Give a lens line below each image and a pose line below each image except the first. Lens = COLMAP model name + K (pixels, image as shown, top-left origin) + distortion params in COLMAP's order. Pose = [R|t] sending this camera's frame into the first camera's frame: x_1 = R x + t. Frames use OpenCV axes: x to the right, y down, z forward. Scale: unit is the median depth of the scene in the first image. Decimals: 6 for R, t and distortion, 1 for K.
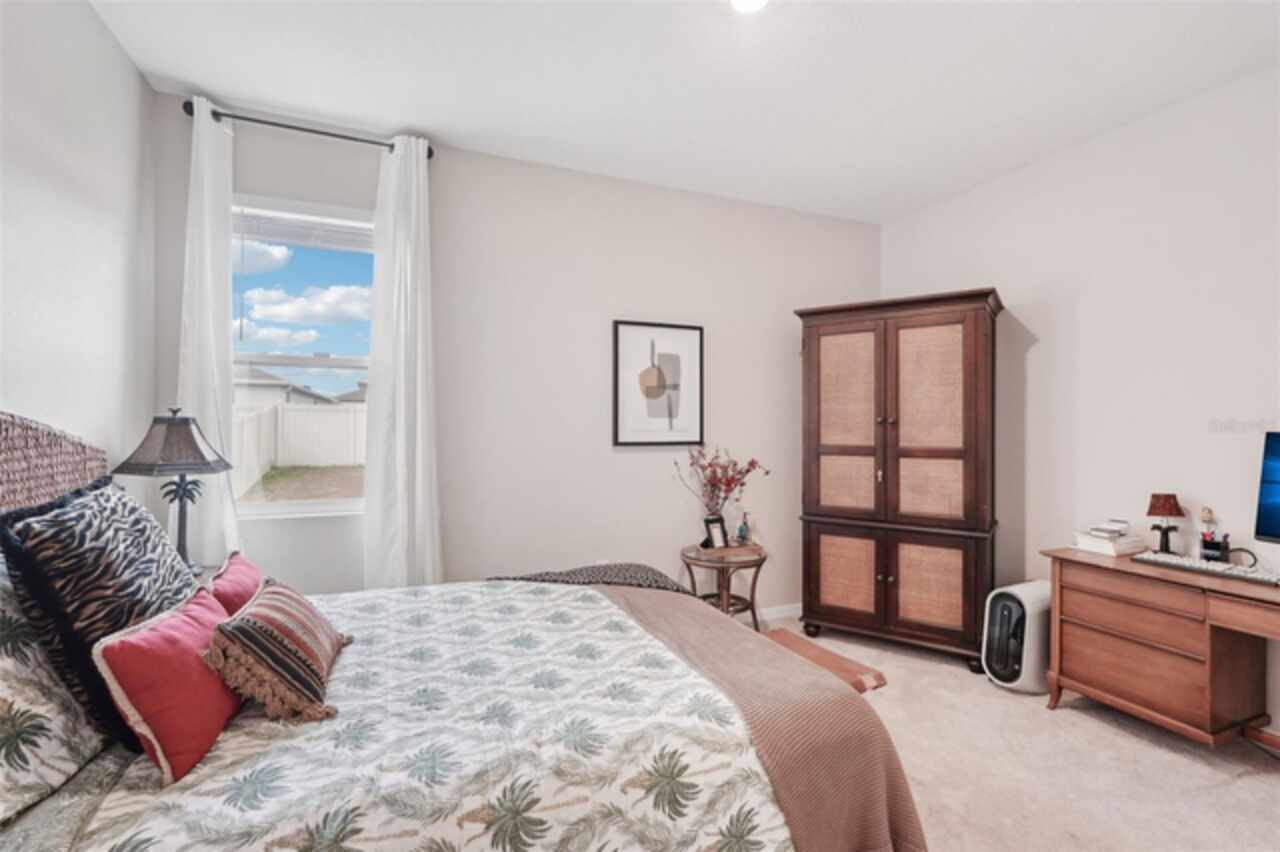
lens RADIAL K [[570.4, 0, 641.7], [0, 570.4, 418.8], [0, 0, 1]] dist [-0.002362, -0.000001]
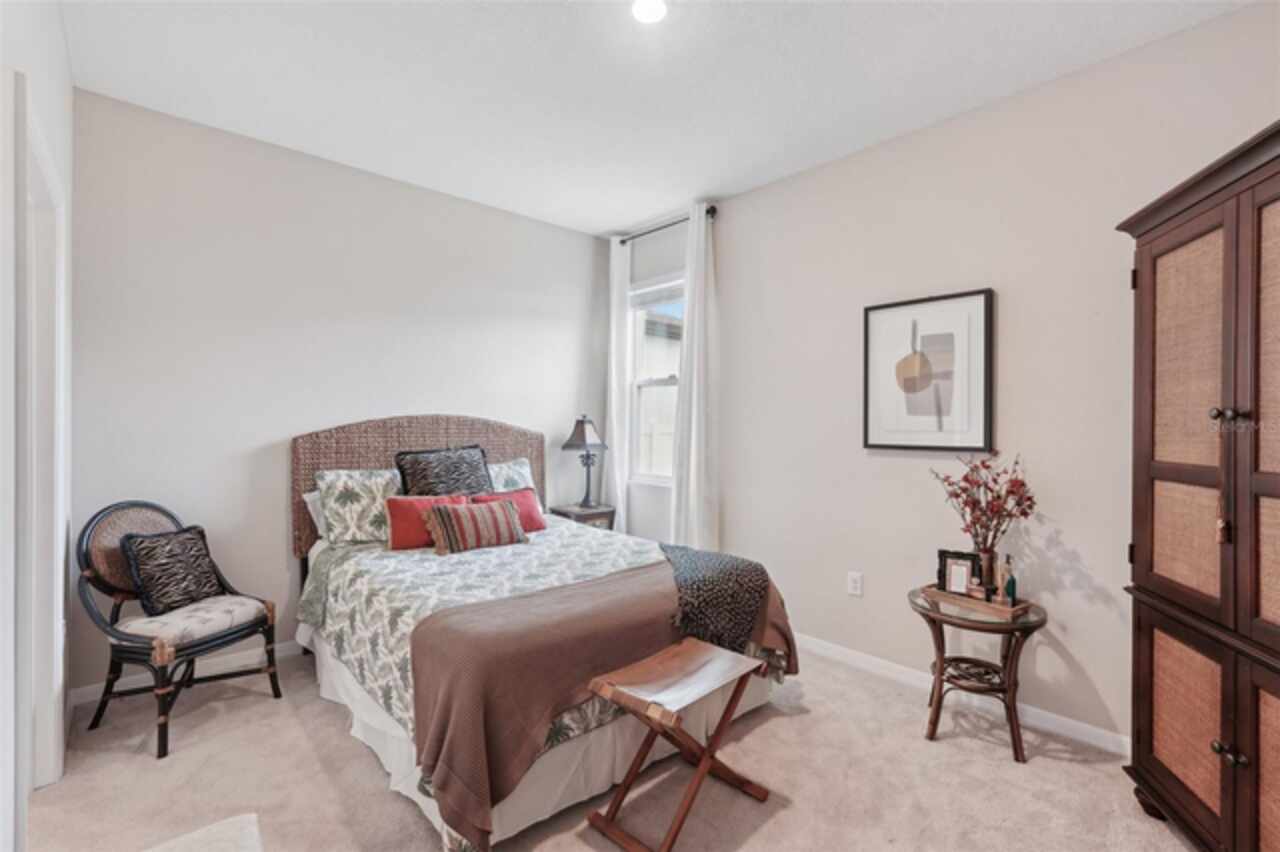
lens RADIAL K [[548.3, 0, 640.0], [0, 548.3, 426.0], [0, 0, 1]] dist [0.000251, 0.000064]
pose [[0.351732, 0.000344, -0.936101, 0.625355], [-0.000514, 1.000000, 0.000175, 0.012890], [0.936101, 0.000419, 0.351732, 0.365086]]
